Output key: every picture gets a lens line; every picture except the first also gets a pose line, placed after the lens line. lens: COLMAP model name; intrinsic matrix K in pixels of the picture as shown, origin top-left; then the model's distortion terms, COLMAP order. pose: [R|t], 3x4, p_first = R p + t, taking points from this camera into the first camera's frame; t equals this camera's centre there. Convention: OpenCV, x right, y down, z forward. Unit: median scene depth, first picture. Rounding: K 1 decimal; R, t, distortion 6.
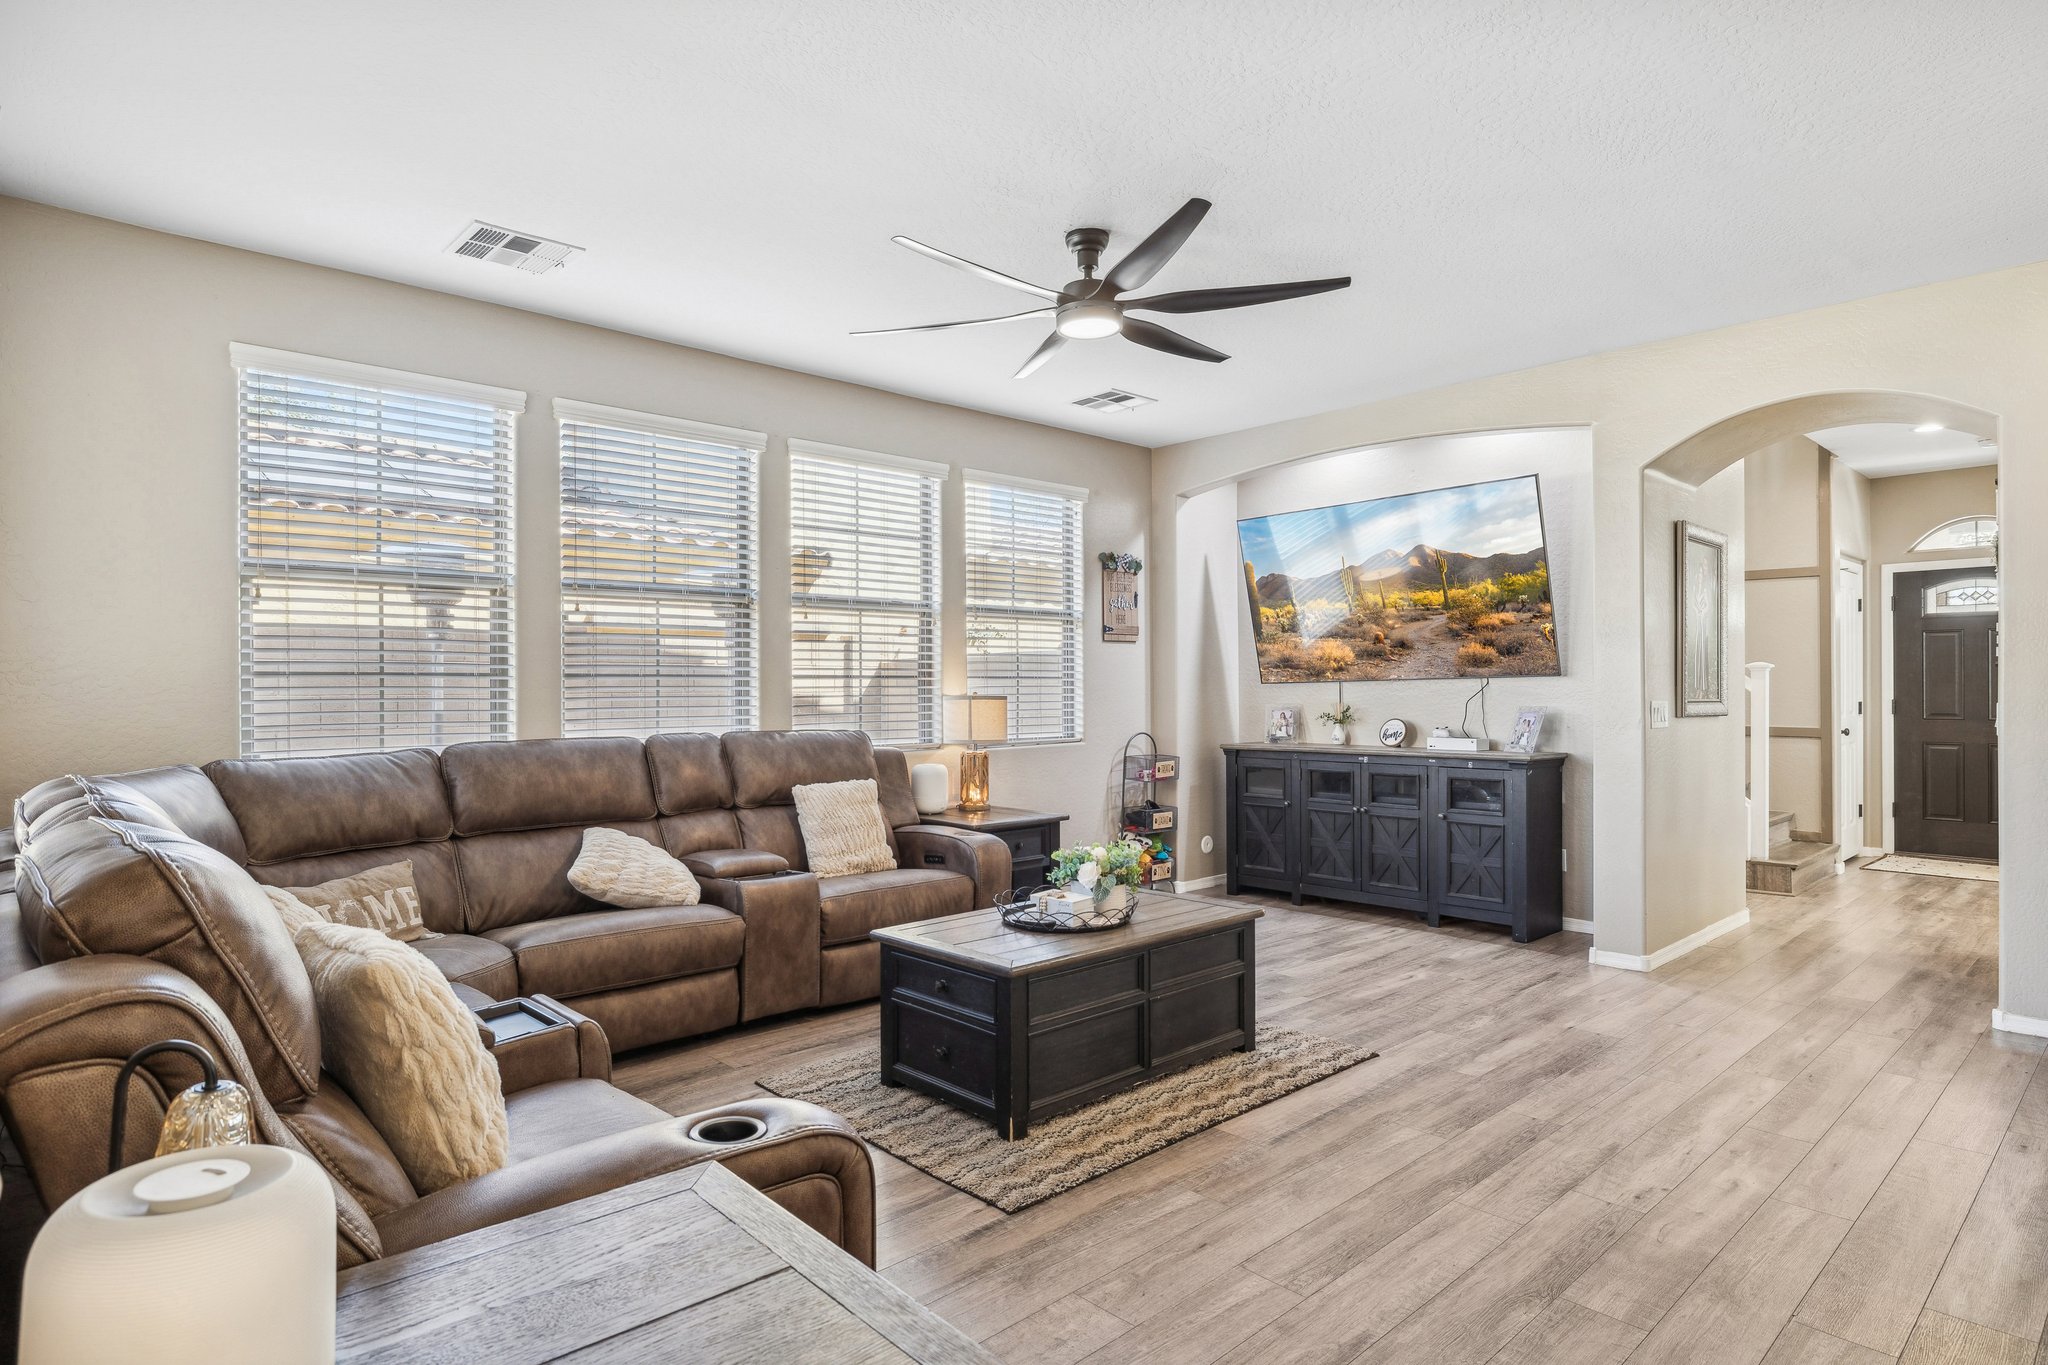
lens RADIAL K [[1105.4, 0, 1020.5], [0, 1105.4, 679.9], [0, 0, 1]] dist [0.000763, -0.000850]
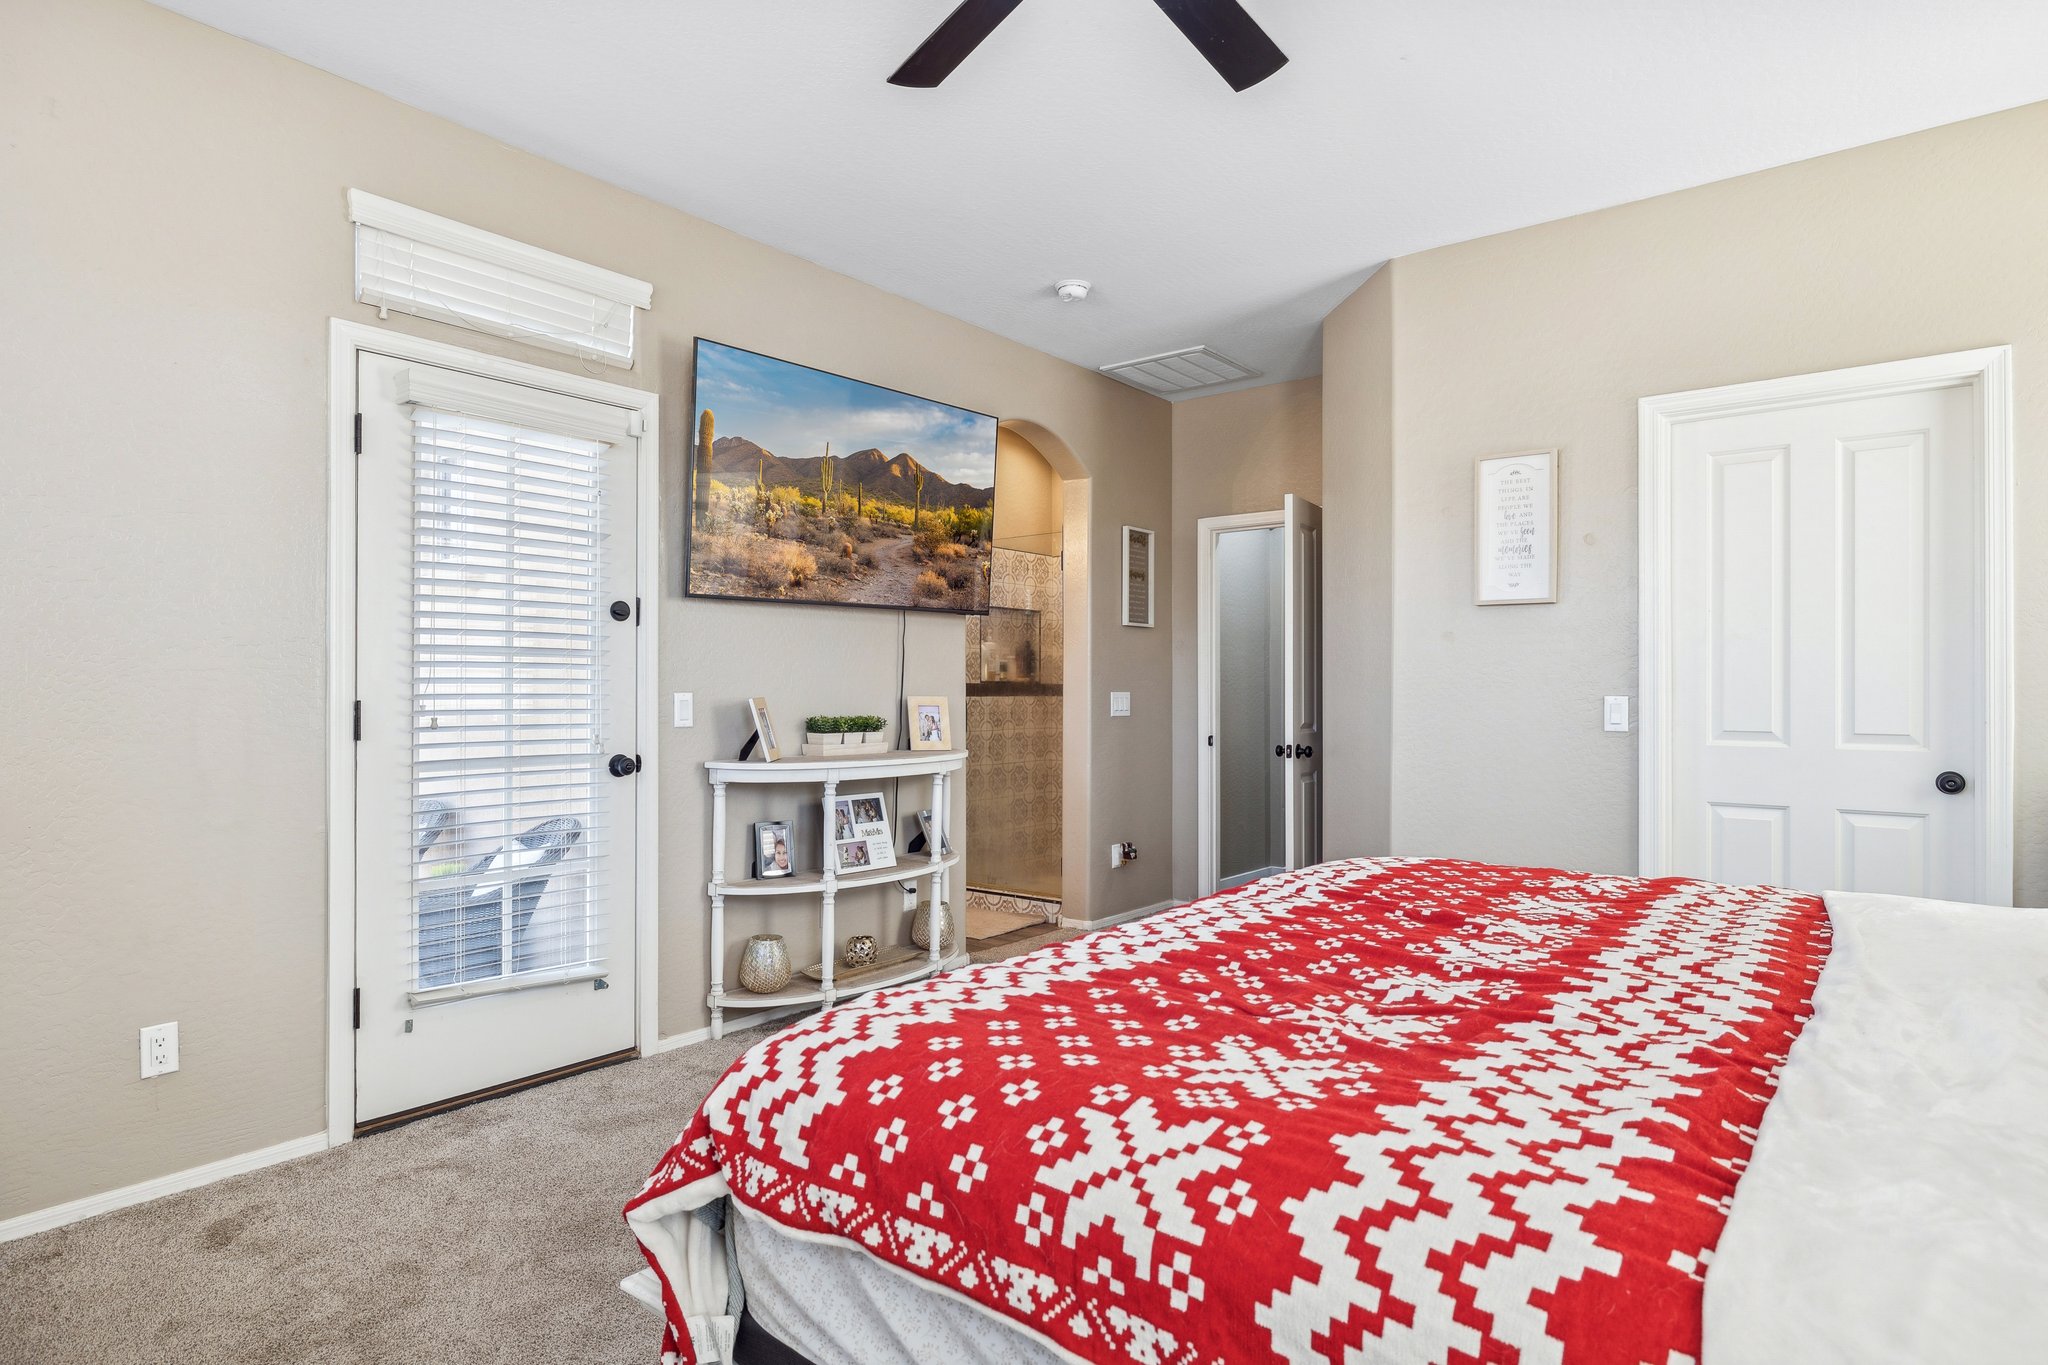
lens RADIAL K [[1105.4, 0, 1025.5], [0, 1105.4, 690.9], [0, 0, 1]] dist [0.000763, -0.000850]
pose [[-0.132240, 0.009222, 0.991175, -0.520384], [-0.008711, 0.999907, -0.010466, 0.076032], [-0.991179, -0.010018, -0.132148, 1.032067]]
